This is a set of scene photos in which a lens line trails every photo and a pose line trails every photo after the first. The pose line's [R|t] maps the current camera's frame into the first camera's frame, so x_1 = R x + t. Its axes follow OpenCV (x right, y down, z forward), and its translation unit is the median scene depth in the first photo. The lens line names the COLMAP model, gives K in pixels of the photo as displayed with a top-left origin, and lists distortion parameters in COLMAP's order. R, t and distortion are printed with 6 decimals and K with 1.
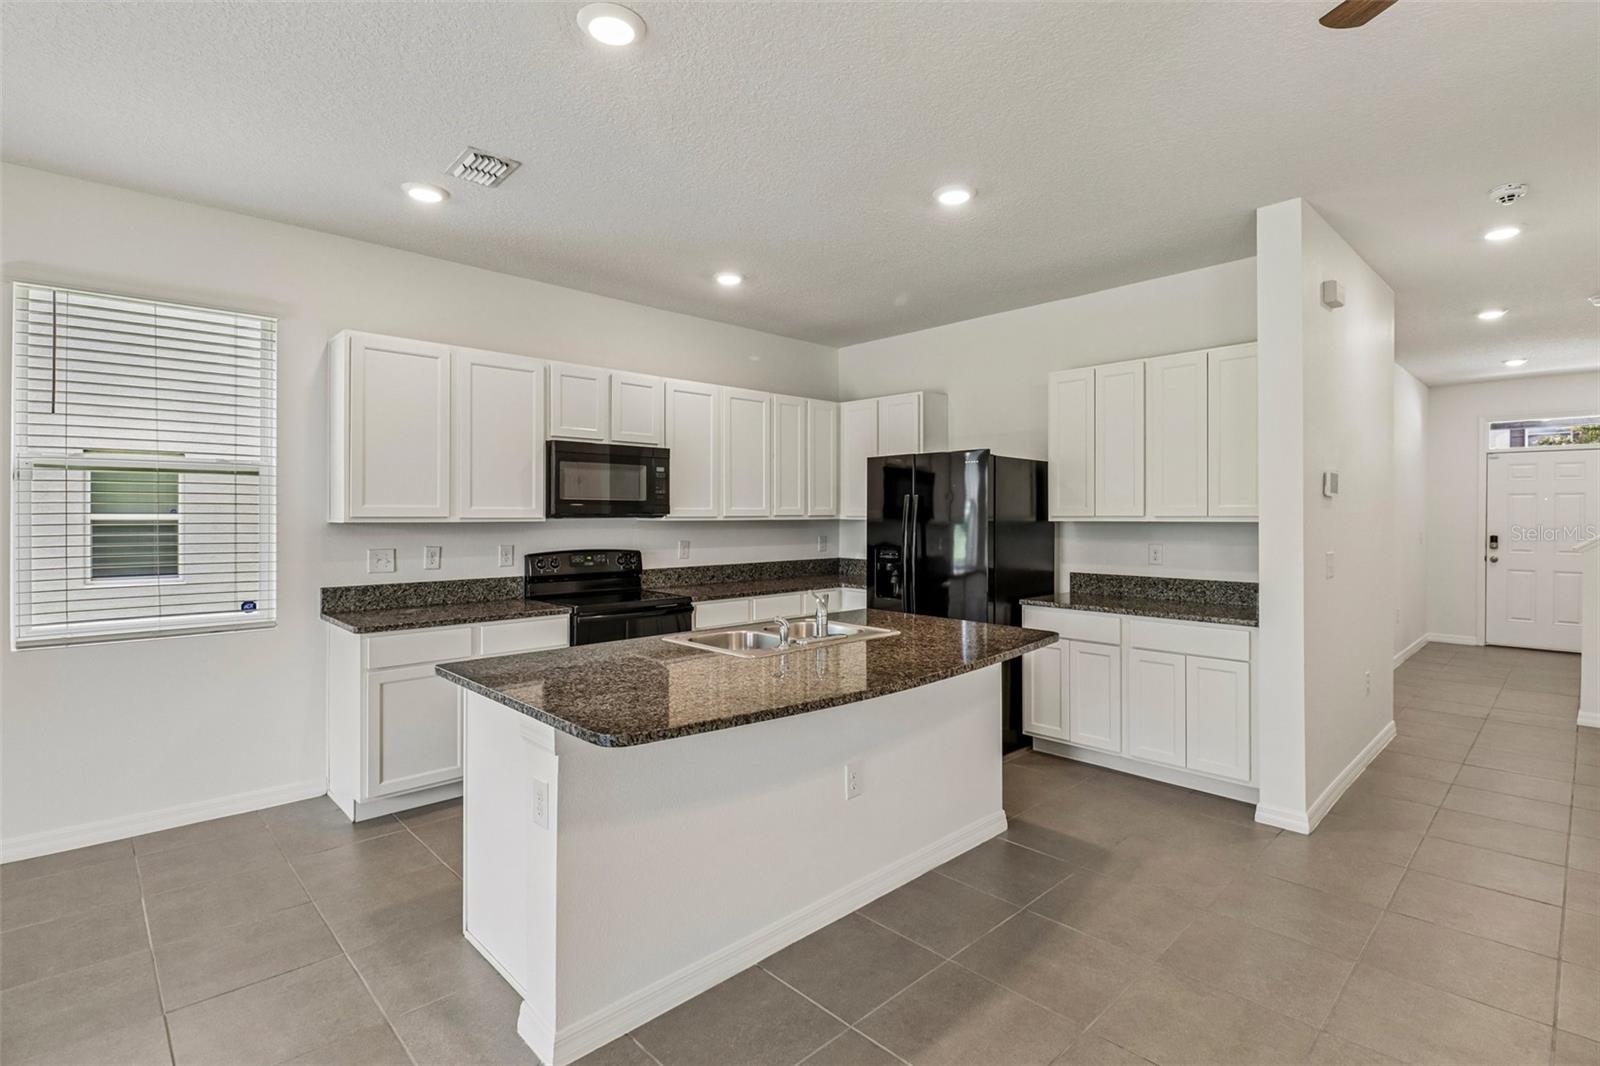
lens RADIAL K [[761.9, 0, 817.1], [0, 761.9, 519.9], [0, 0, 1]] dist [0.001529, 0.000071]
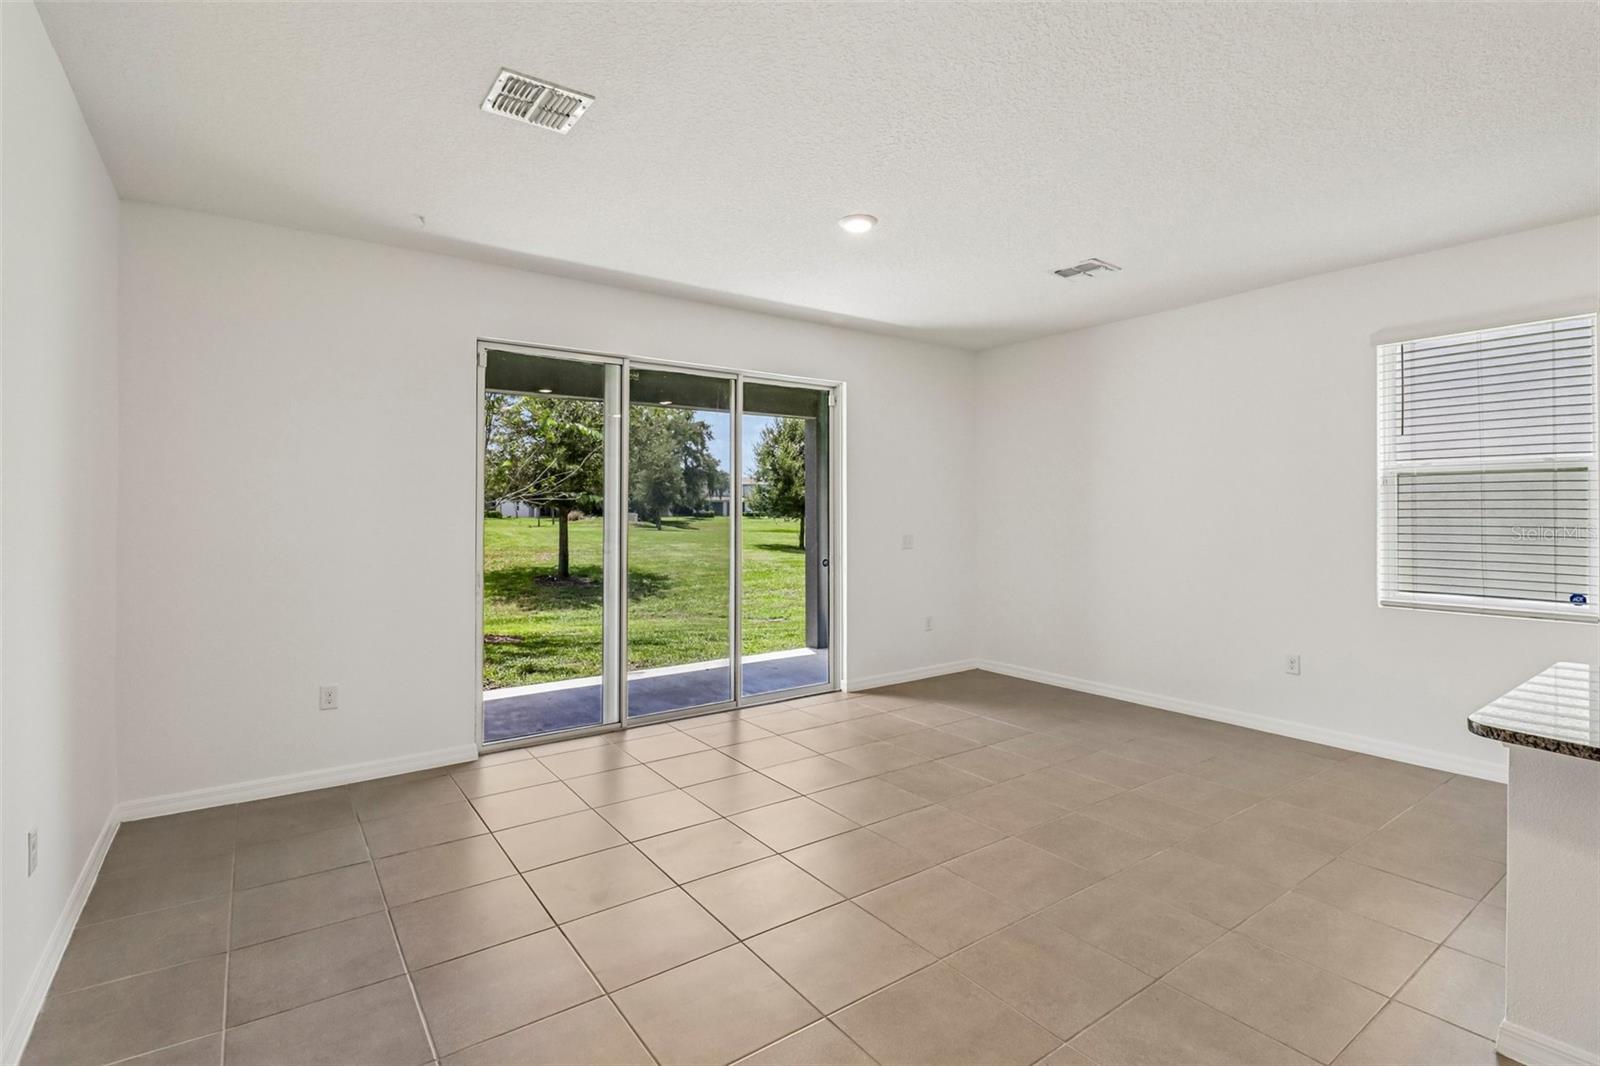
lens RADIAL K [[765.7, 0, 806.2], [0, 765.7, 504.7], [0, 0, 1]] dist [0.009786, -0.016309]
pose [[-0.149436, -0.006442, -0.988750, 0.347693], [-0.006708, 0.999962, -0.005501, -0.000688], [0.988749, 0.005811, -0.149474, 0.106746]]
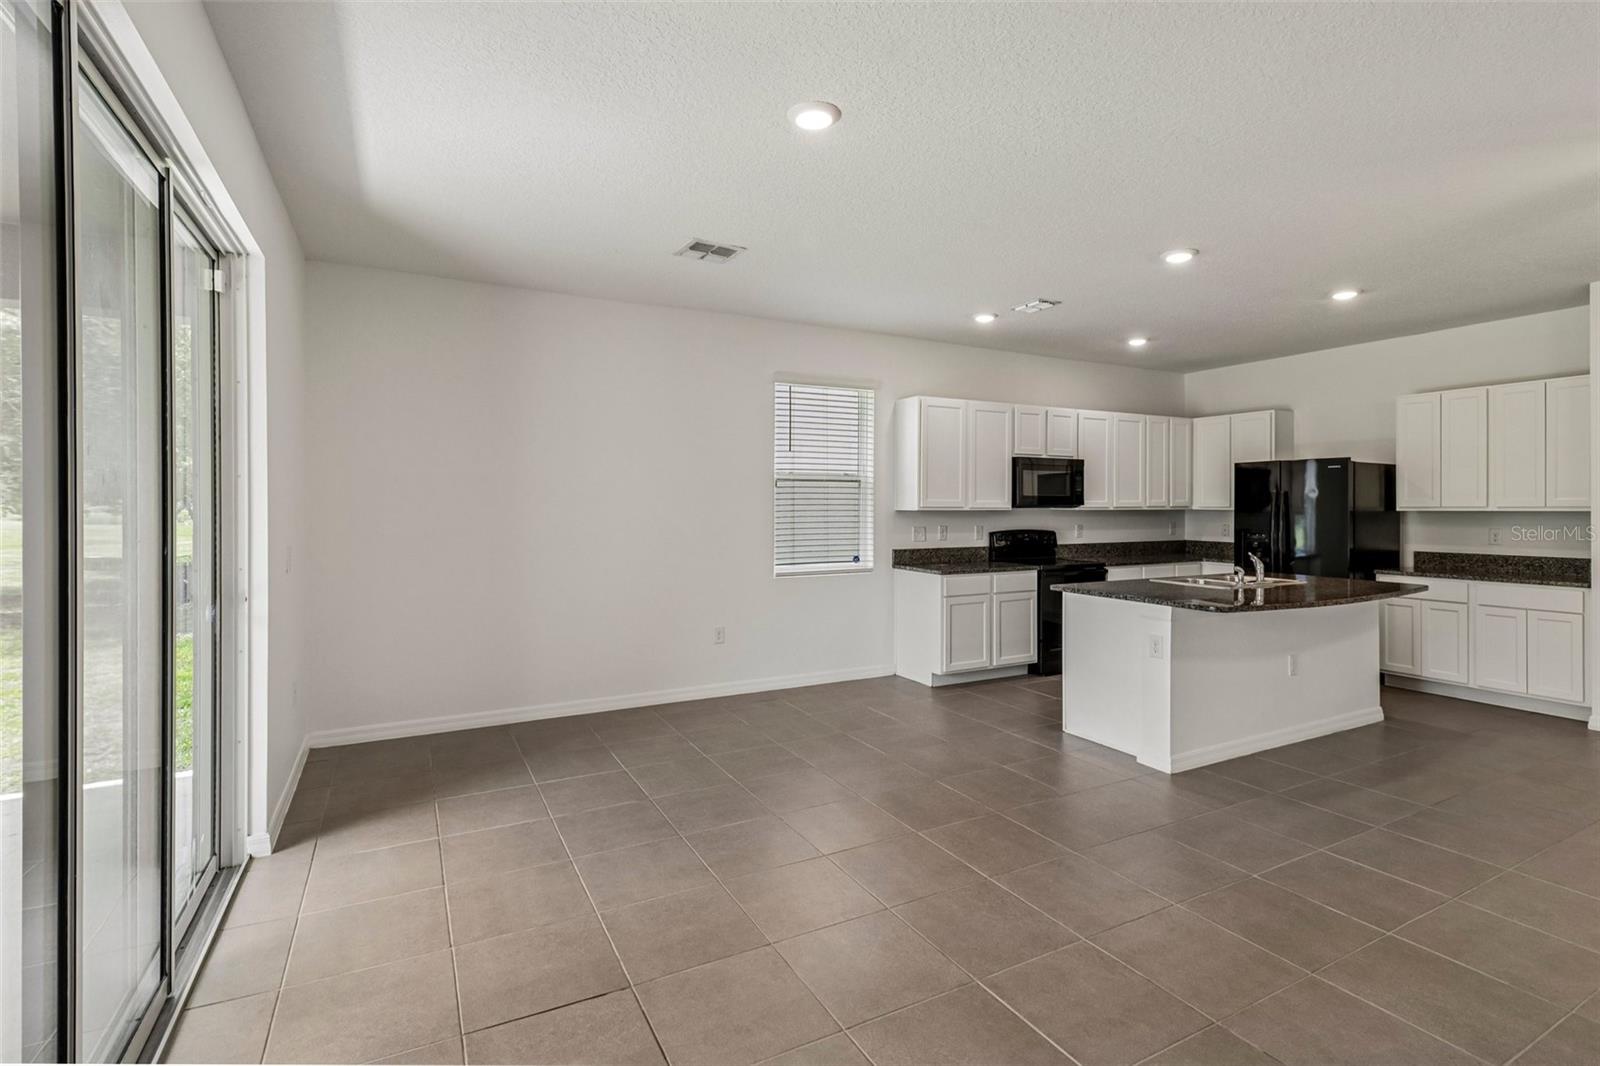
lens RADIAL K [[765.7, 0, 806.2], [0, 765.7, 504.7], [0, 0, 1]] dist [0.009786, -0.016309]
pose [[0.960063, 0.000425, -0.279783, -0.308658], [-0.002827, 0.999963, -0.008179, 0.004803], [0.279769, 0.008643, 0.960028, -0.553641]]
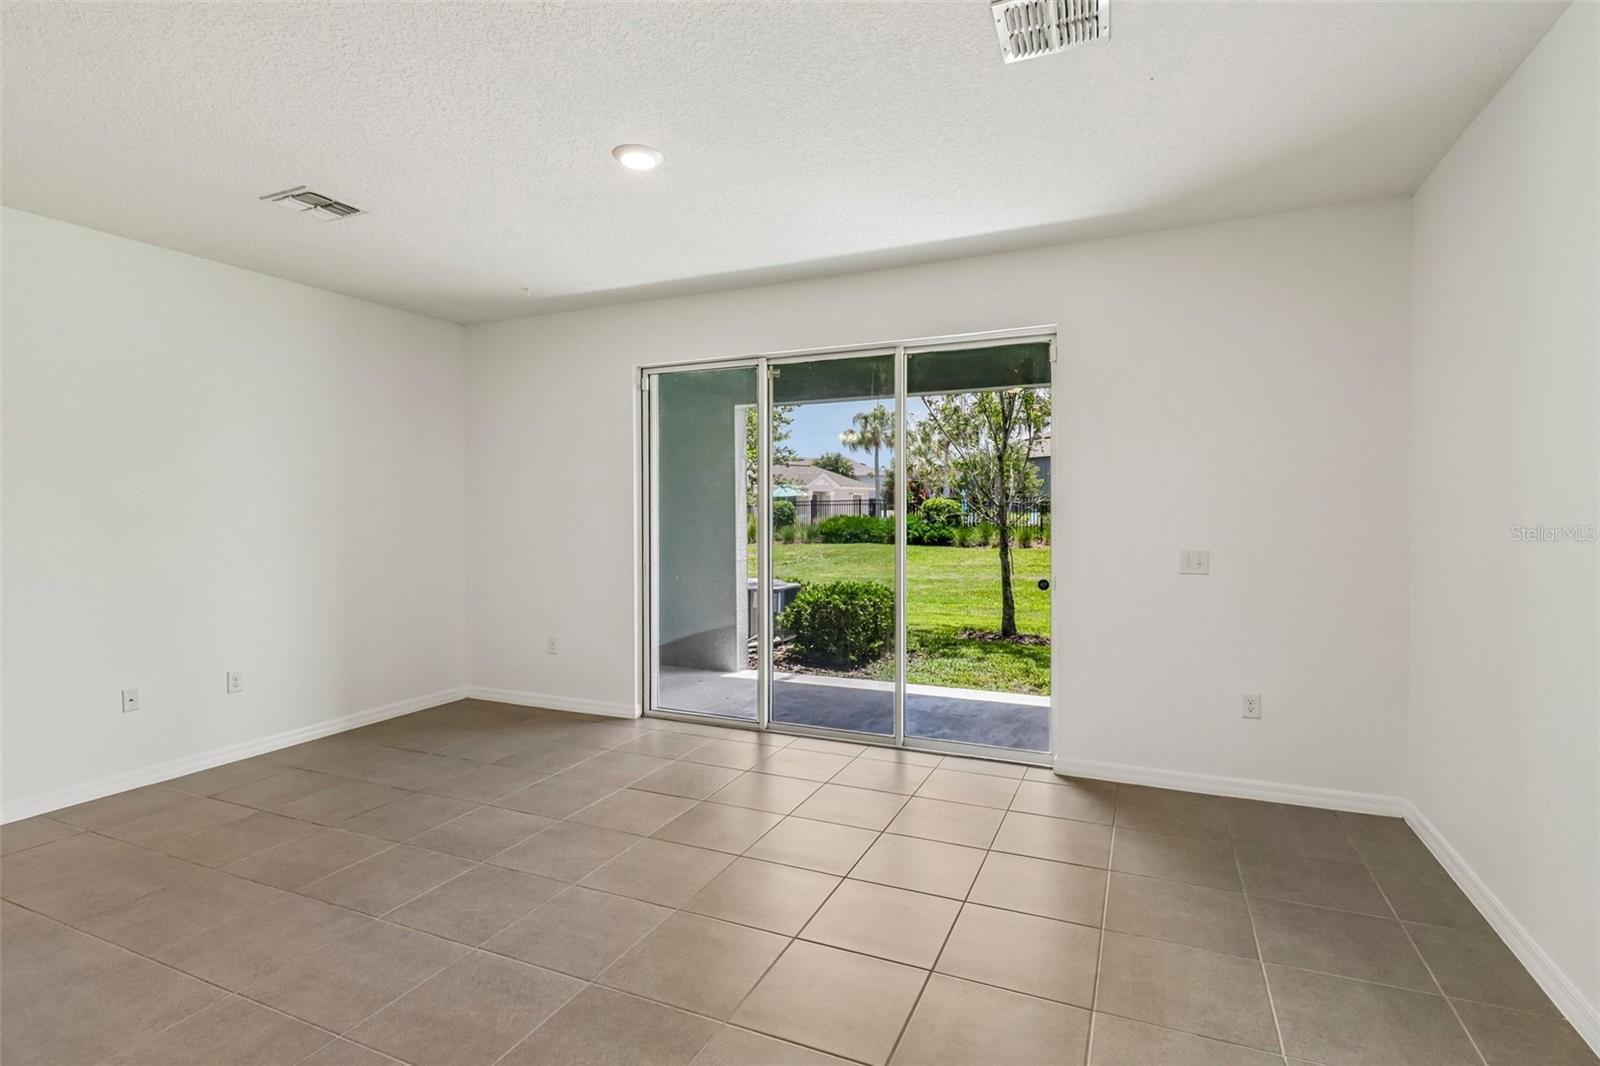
lens RADIAL K [[759.1, 0, 802.3], [0, 759.1, 504.0], [0, 0, 1]] dist [-0.002127, -0.010561]
pose [[-0.929004, -0.000250, -0.370071, -0.357973], [0.001205, 0.999992, -0.003698, -0.001347], [0.370069, -0.003882, -0.928996, 0.710830]]
